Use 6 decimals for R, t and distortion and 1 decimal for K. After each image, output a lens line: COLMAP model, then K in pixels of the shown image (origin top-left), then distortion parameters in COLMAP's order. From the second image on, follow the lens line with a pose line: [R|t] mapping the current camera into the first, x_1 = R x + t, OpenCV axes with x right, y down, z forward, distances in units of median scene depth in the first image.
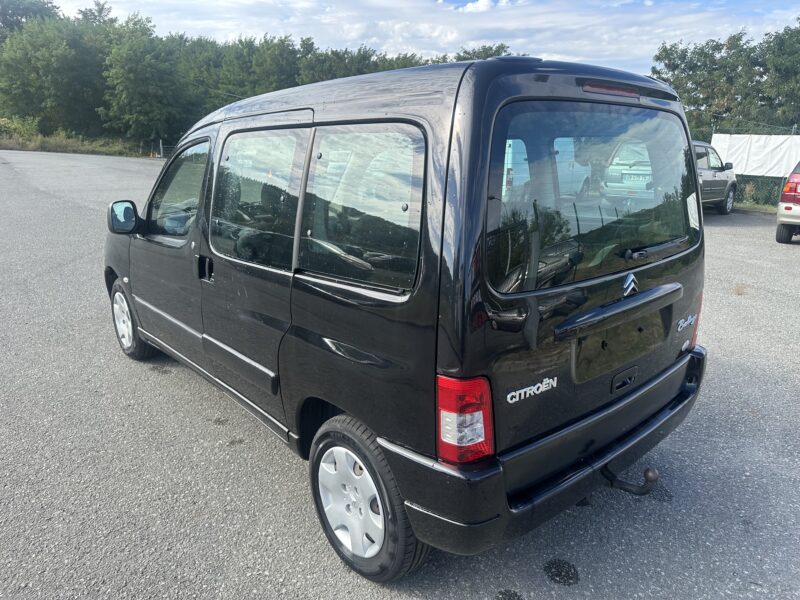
lens RADIAL K [[591.2, 0, 400.7], [0, 591.2, 297.6], [0, 0, 1]] dist [-0.008069, -0.007222]
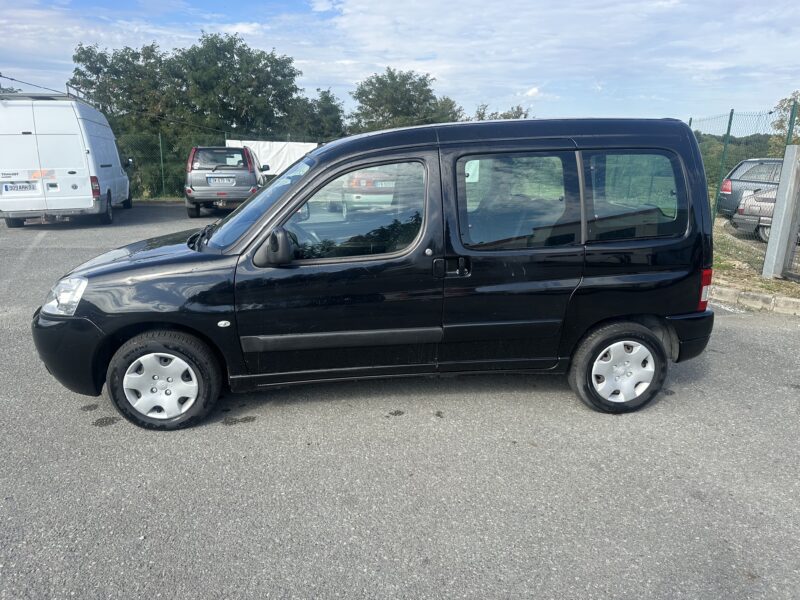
lens RADIAL K [[591.2, 0, 401.4], [0, 591.2, 301.8], [0, 0, 1]] dist [-0.008069, -0.007222]
pose [[0.554307, -0.207709, 0.805978, -0.351989], [0.203094, 0.972843, 0.111035, -0.034680], [-0.807153, 0.102142, 0.581438, 0.100363]]
